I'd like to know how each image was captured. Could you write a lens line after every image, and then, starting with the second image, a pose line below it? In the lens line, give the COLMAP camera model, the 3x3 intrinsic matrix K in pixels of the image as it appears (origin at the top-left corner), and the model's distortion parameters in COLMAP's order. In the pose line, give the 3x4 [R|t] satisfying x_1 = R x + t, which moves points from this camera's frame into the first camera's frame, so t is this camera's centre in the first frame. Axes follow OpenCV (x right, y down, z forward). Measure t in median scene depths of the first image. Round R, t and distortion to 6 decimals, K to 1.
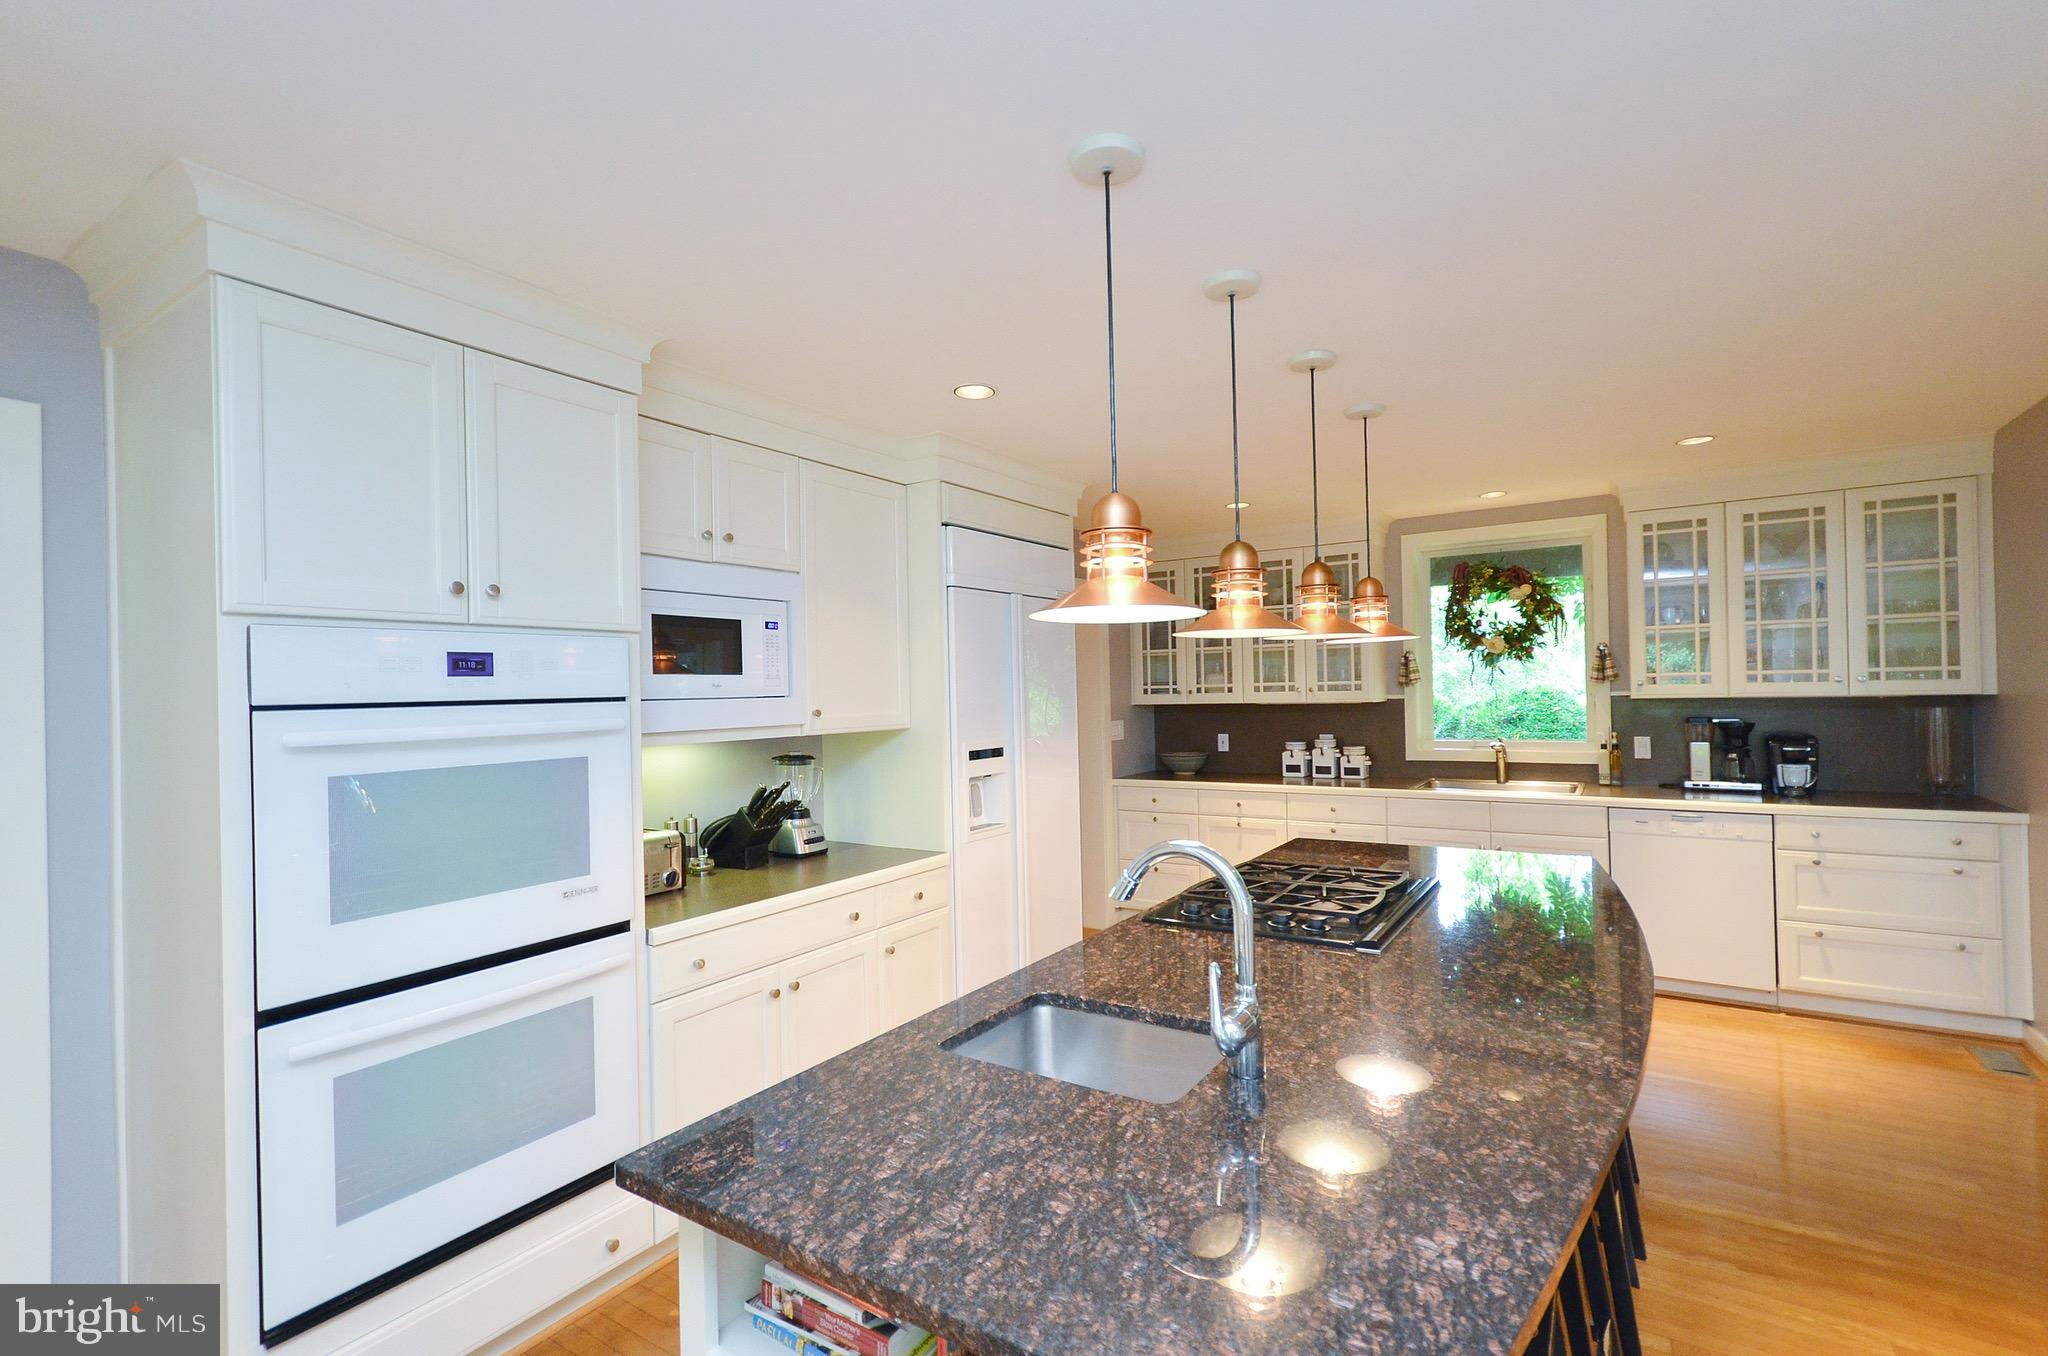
lens RADIAL K [[921.8, 0, 1023.2], [0, 921.8, 681.8], [0, 0, 1]] dist [-0.001367, 0.000030]
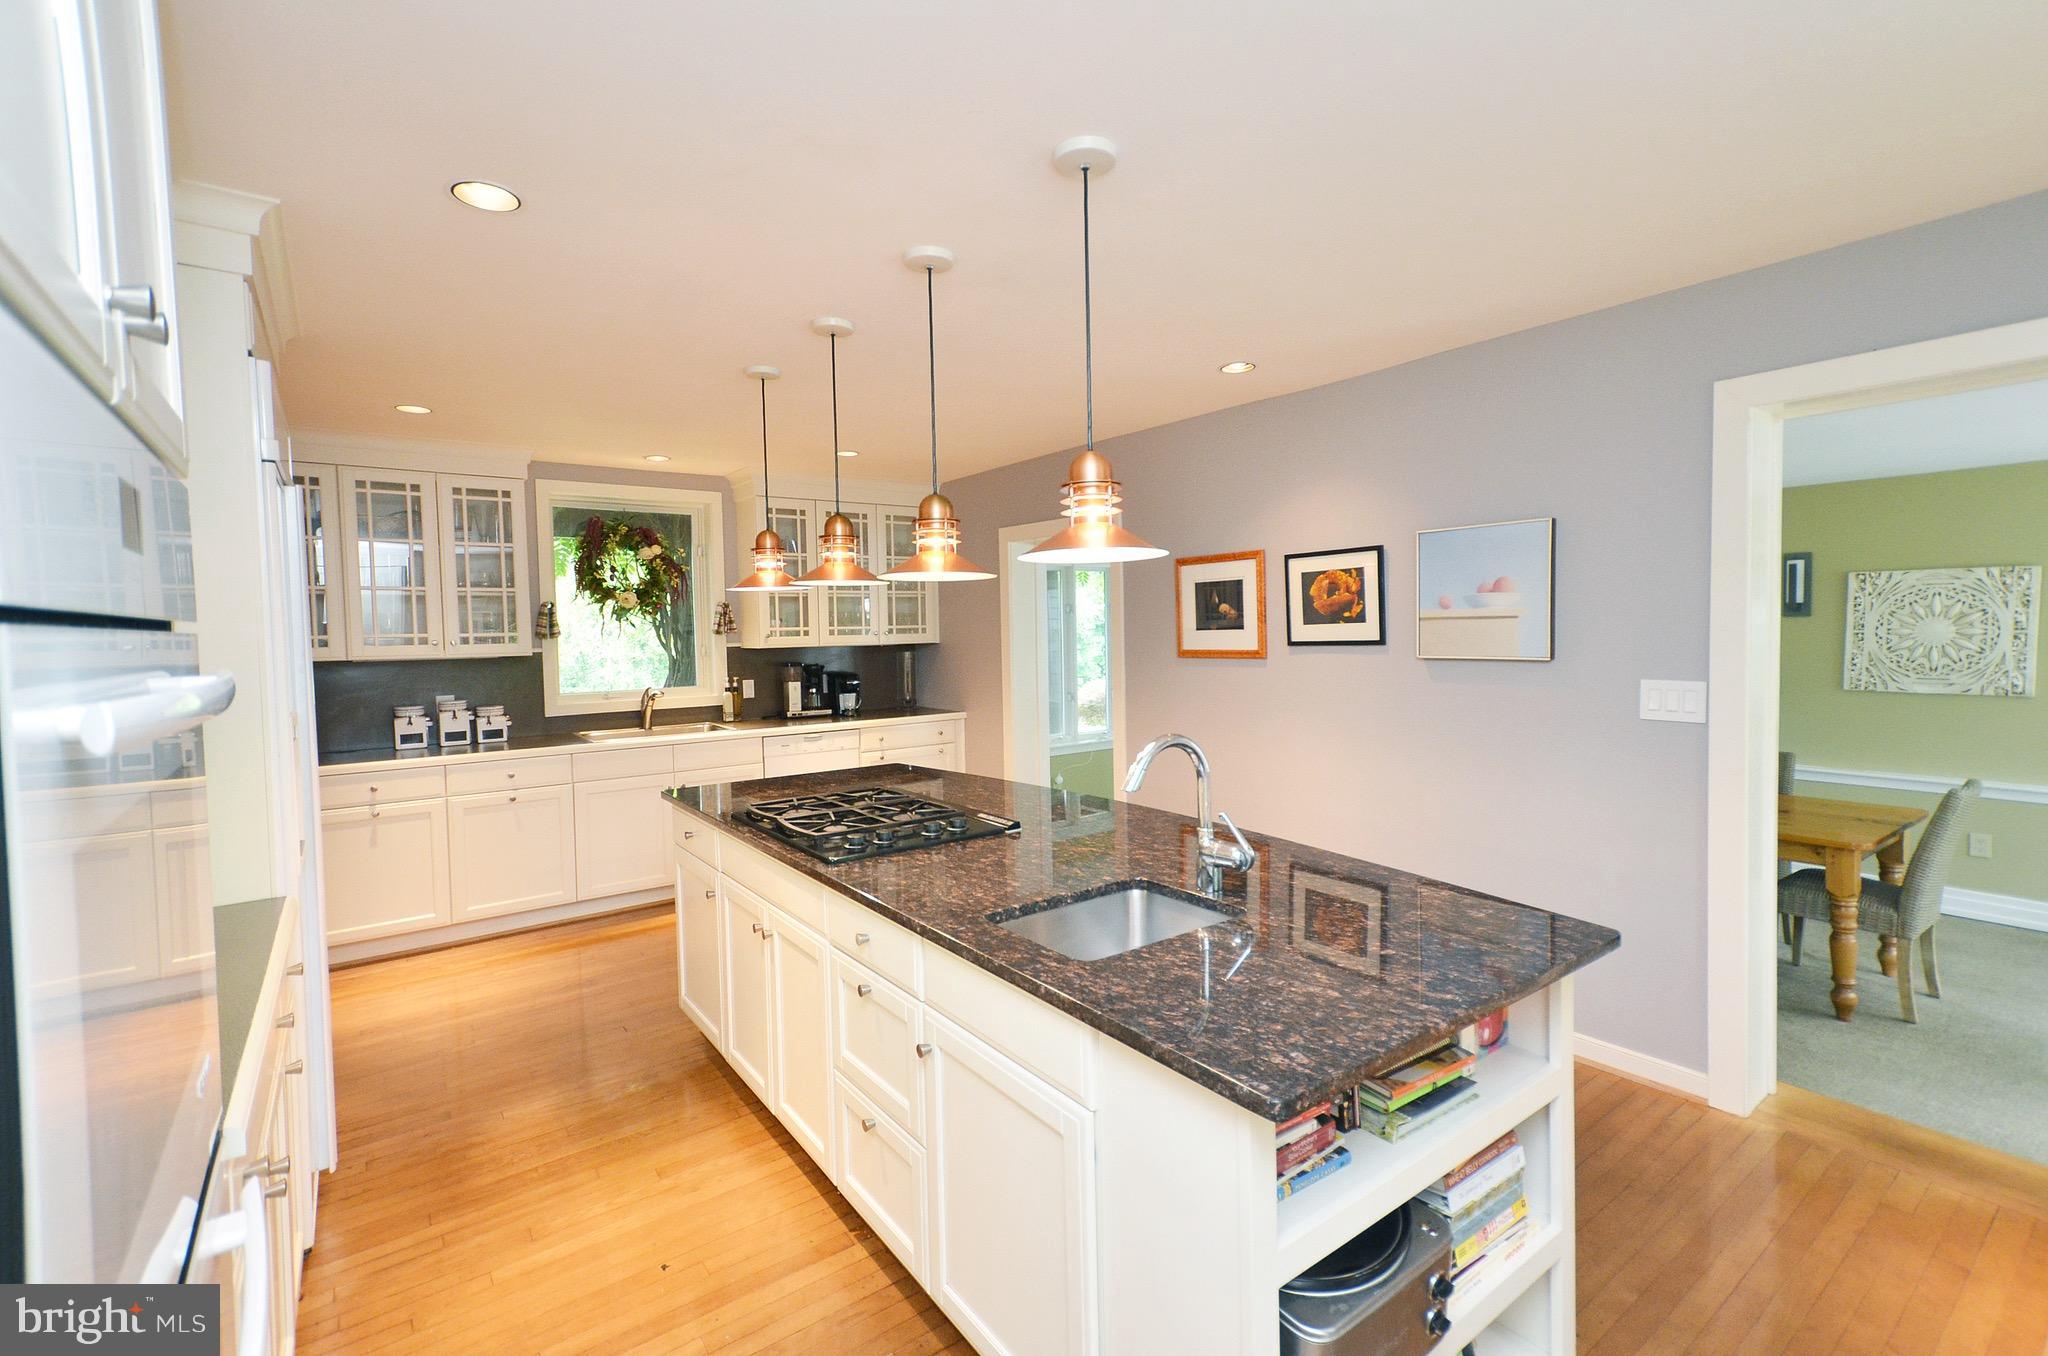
lens RADIAL K [[921.8, 0, 1022.4], [0, 921.8, 674.7], [0, 0, 1]] dist [-0.001367, 0.000030]
pose [[0.349555, -0.033812, 0.936305, -0.343170], [0.004209, 0.999395, 0.034519, 0.011520], [-0.936906, -0.008125, 0.349486, 0.223500]]
